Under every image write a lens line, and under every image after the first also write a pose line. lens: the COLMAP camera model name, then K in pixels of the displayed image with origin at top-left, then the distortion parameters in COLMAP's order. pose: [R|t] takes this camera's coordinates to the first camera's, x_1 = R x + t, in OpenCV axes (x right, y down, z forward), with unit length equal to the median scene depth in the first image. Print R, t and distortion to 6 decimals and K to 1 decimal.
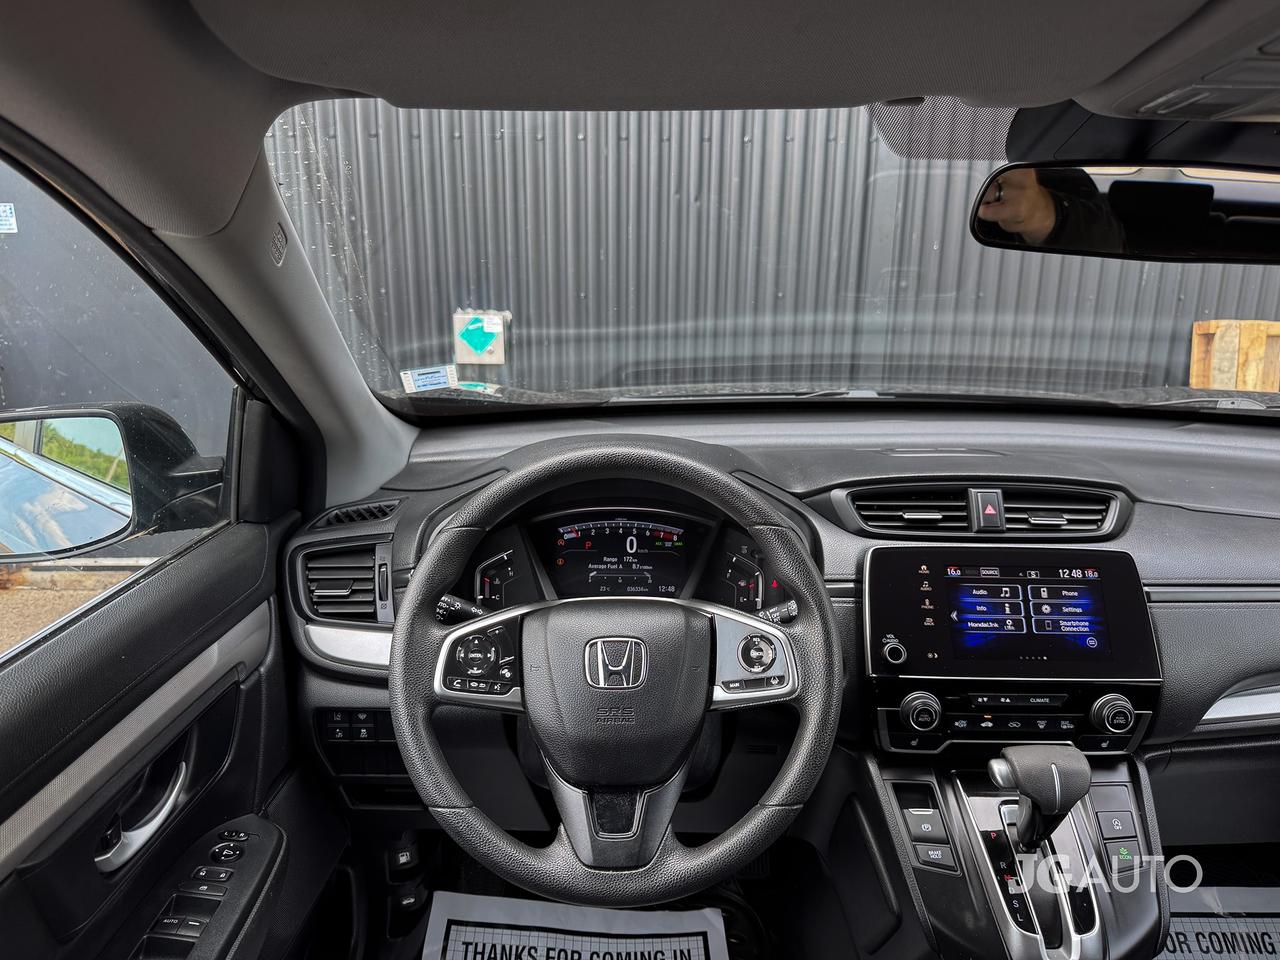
lens RADIAL K [[931.5, 0, 638.9], [0, 931.5, 476.7], [0, 0, 1]] dist [0.007666, -0.020552]
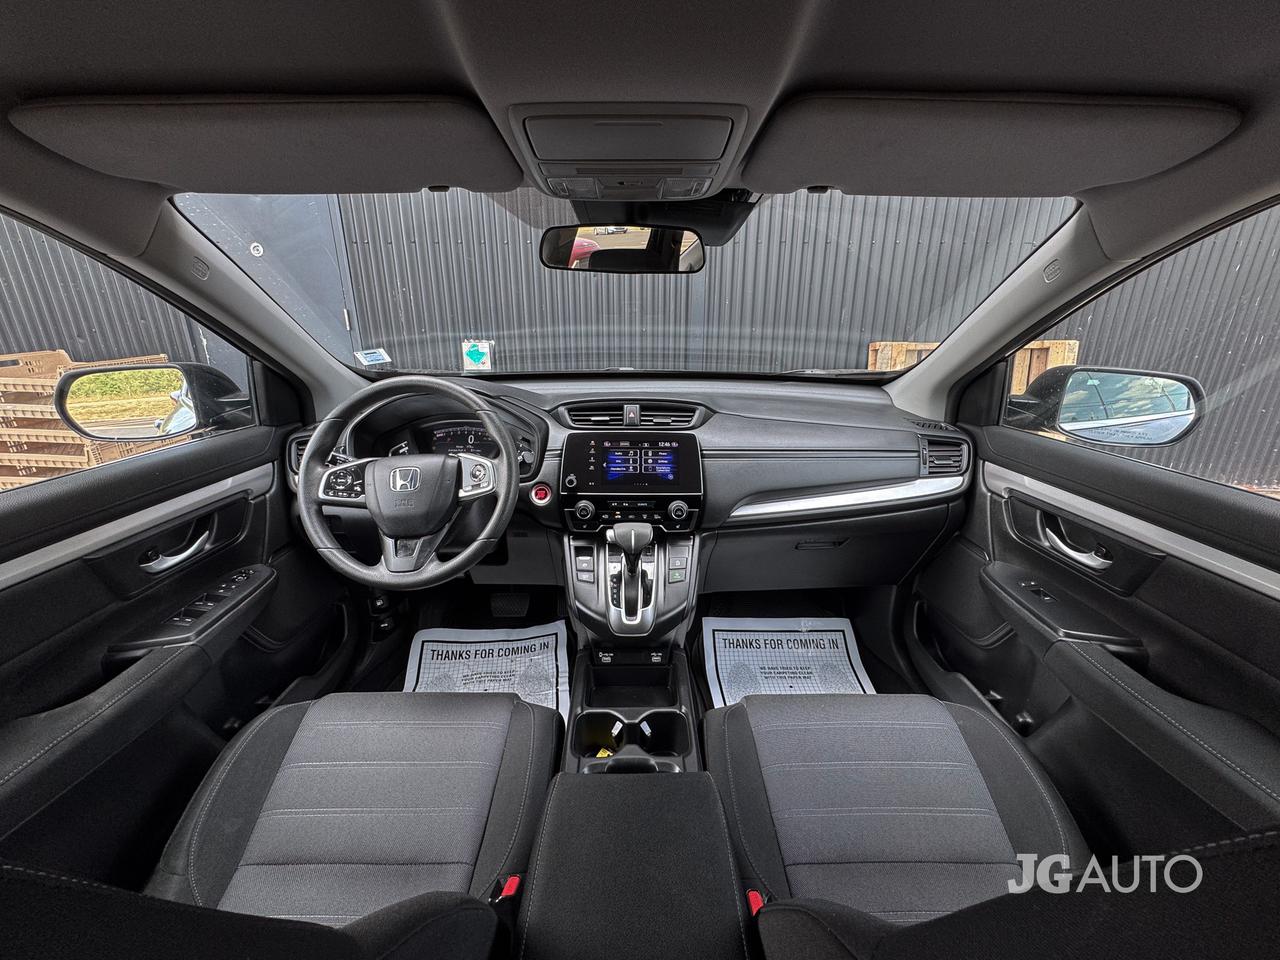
lens RADIAL K [[518.2, 0, 652.2], [0, 518.2, 477.9], [0, 0, 1]] dist [0.017428, -0.000095]
pose [[0.999751, -0.014367, 0.017079, 0.397292], [0.013407, 0.998393, 0.055054, 0.109764], [-0.017842, -0.054812, 0.998337, -0.122846]]
